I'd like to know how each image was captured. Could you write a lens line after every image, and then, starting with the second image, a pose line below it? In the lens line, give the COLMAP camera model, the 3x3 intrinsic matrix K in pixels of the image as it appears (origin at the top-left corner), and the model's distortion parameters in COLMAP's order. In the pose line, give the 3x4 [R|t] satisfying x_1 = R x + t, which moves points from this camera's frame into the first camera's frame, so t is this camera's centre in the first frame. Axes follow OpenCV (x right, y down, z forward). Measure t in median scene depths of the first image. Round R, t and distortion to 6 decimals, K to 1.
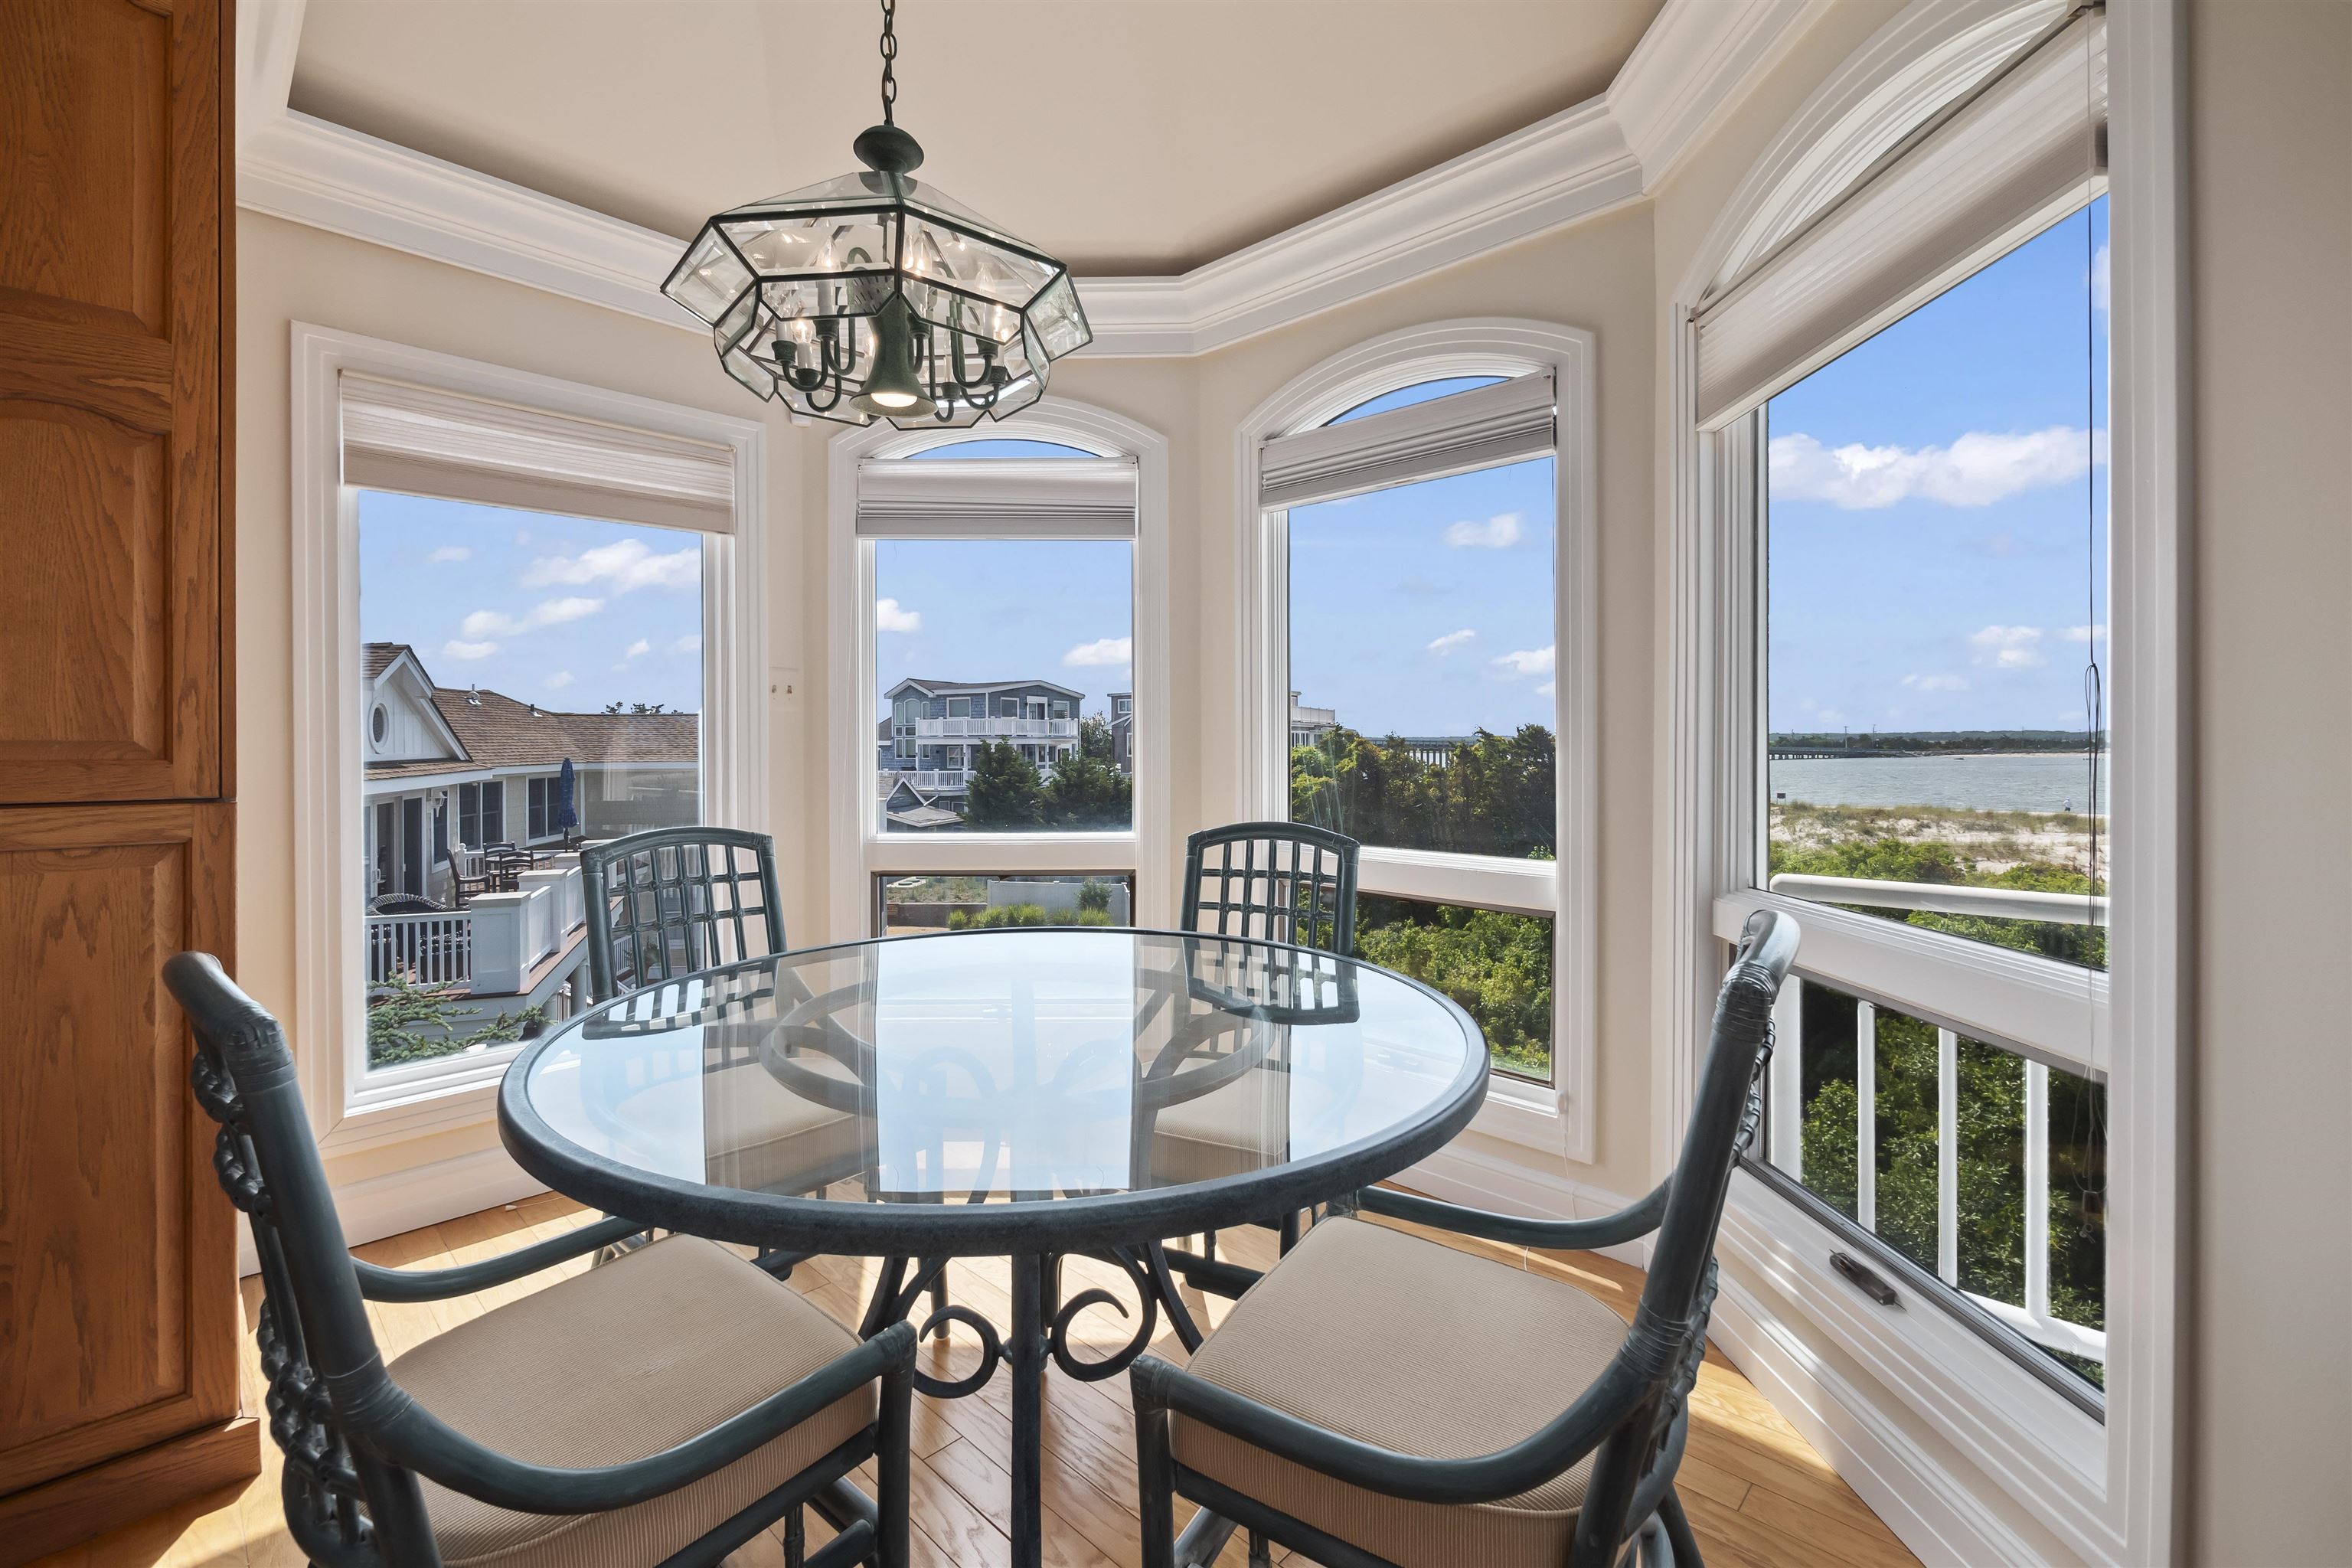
lens RADIAL K [[1013.8, 0, 1160.4], [0, 1013.8, 743.1], [0, 0, 1]] dist [-0.014021, -0.000007]
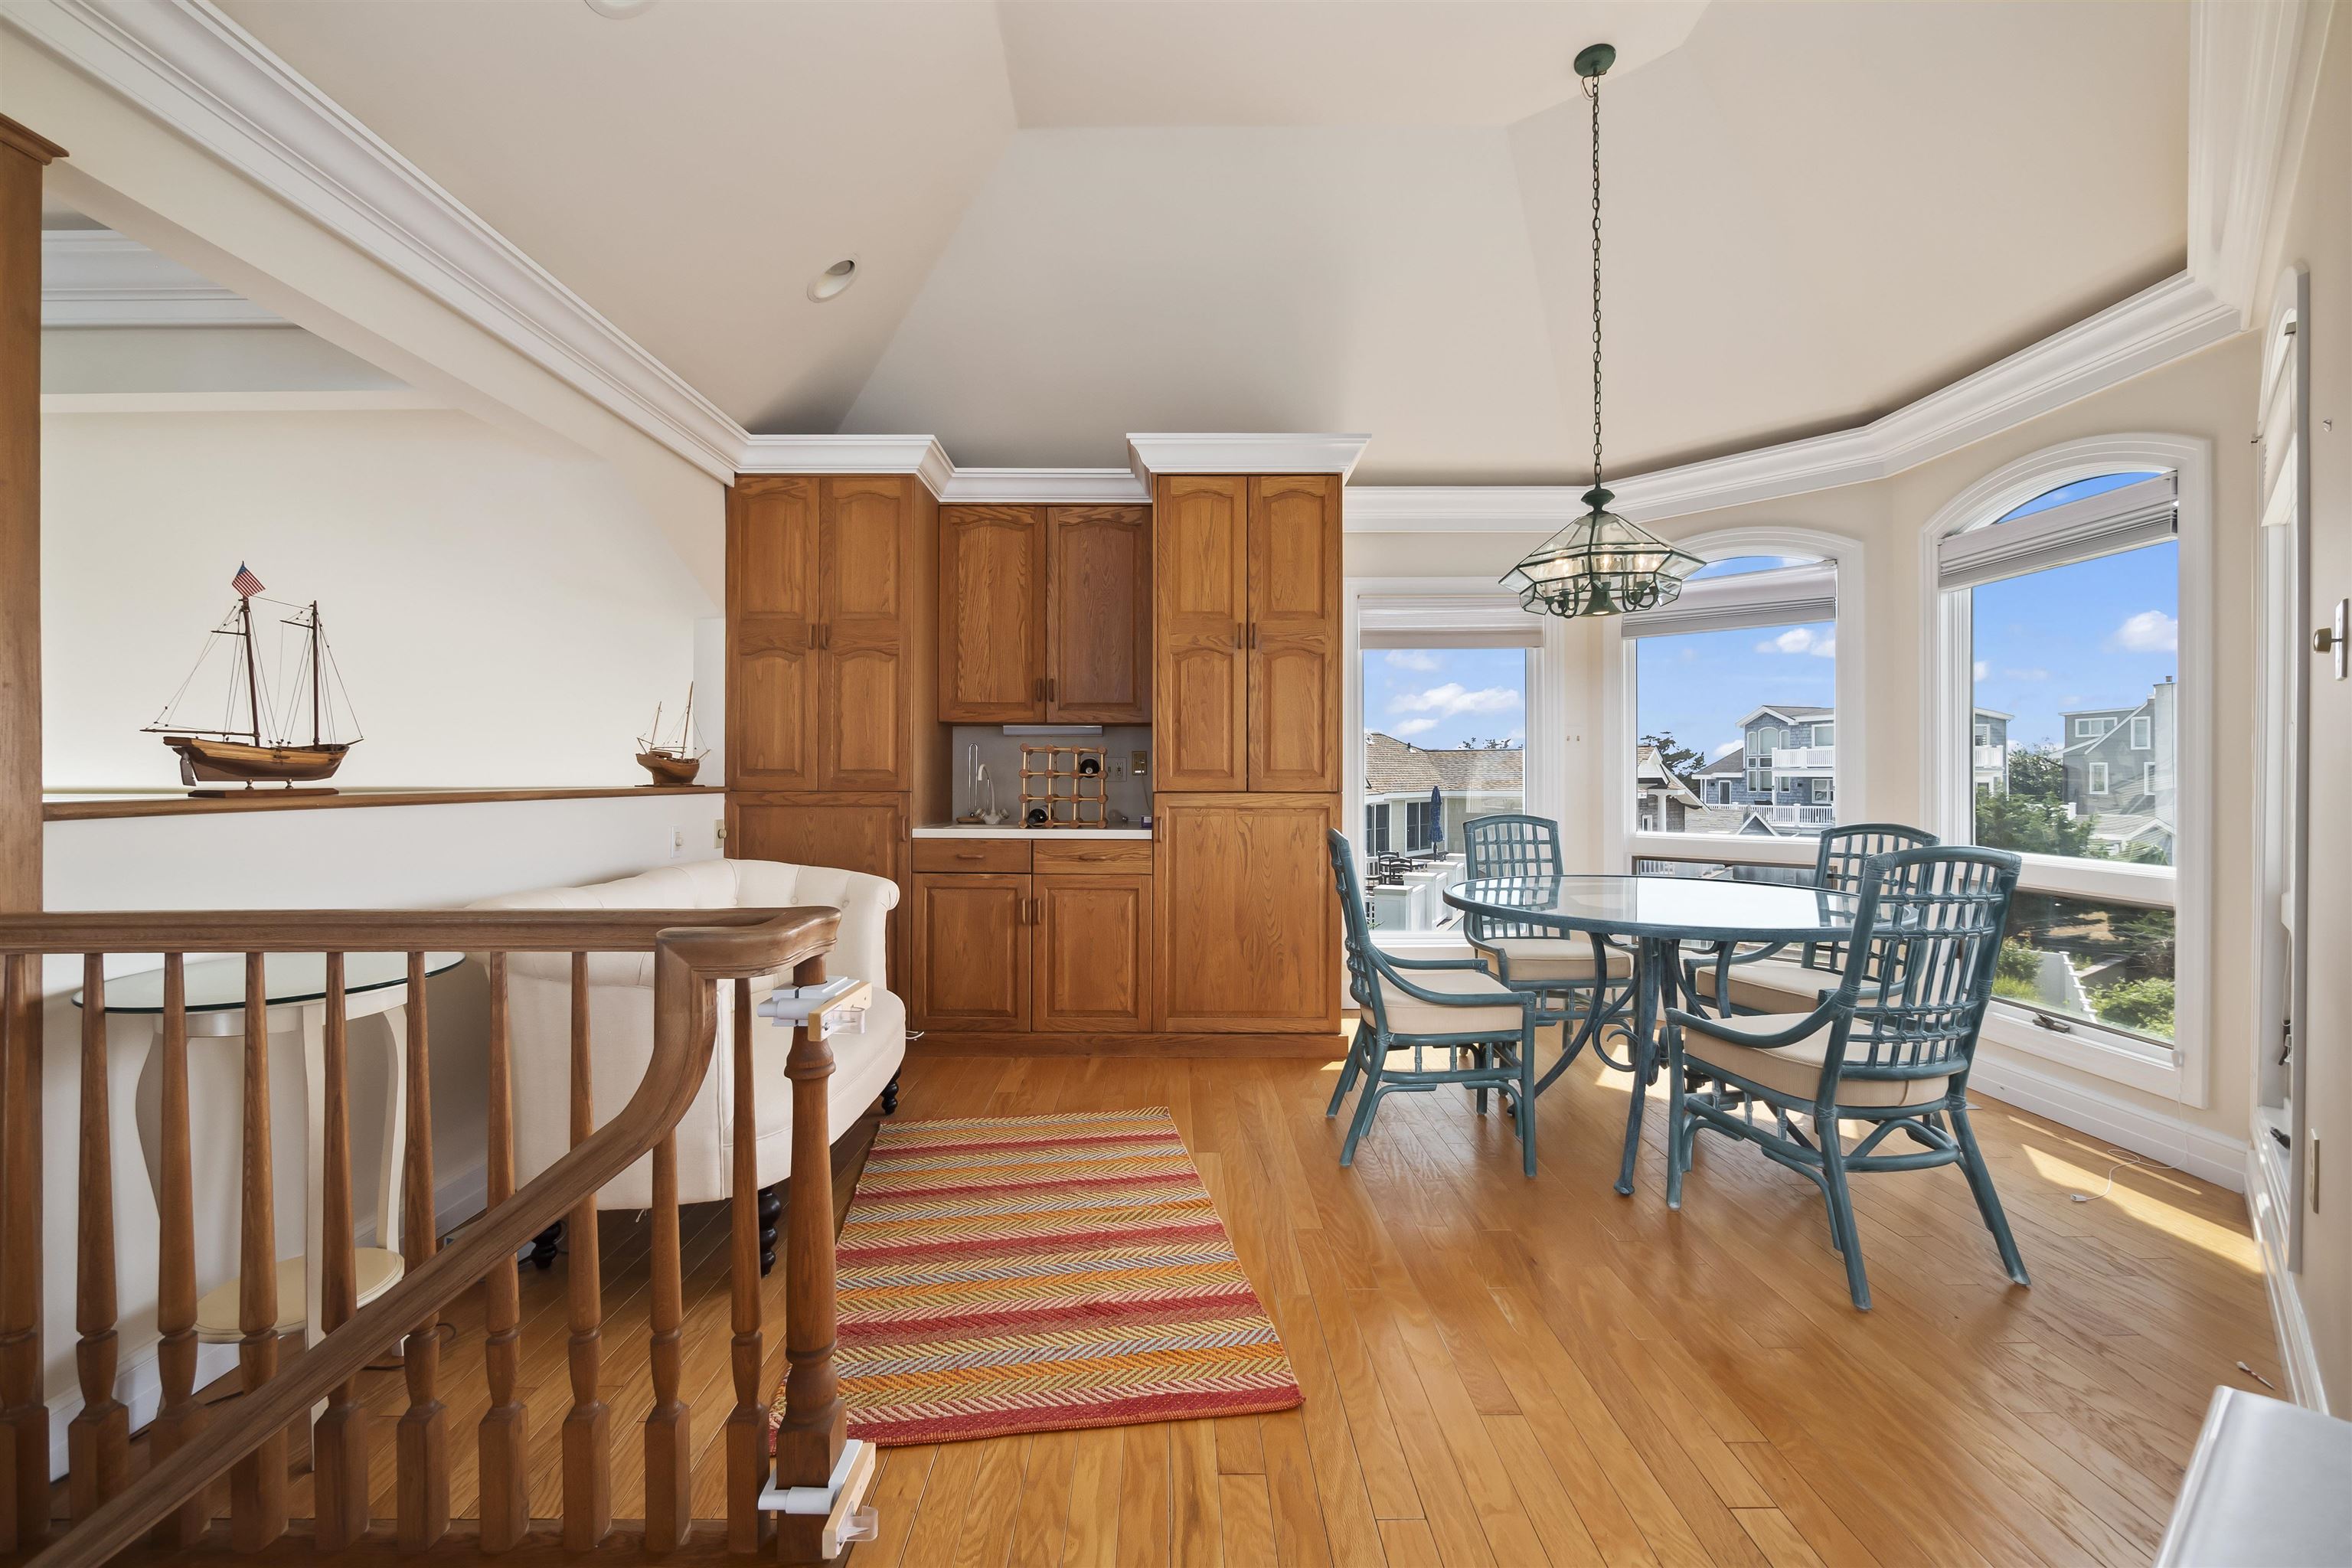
lens RADIAL K [[995.8, 0, 1176.0], [0, 995.8, 784.0], [0, 0, 1]] dist [0.002348, 0.000253]
pose [[0.708973, 0.008619, -0.705183, 0.315003], [-0.002375, 0.999949, 0.009834, 0.005890], [0.705231, -0.005297, 0.708957, -0.607527]]
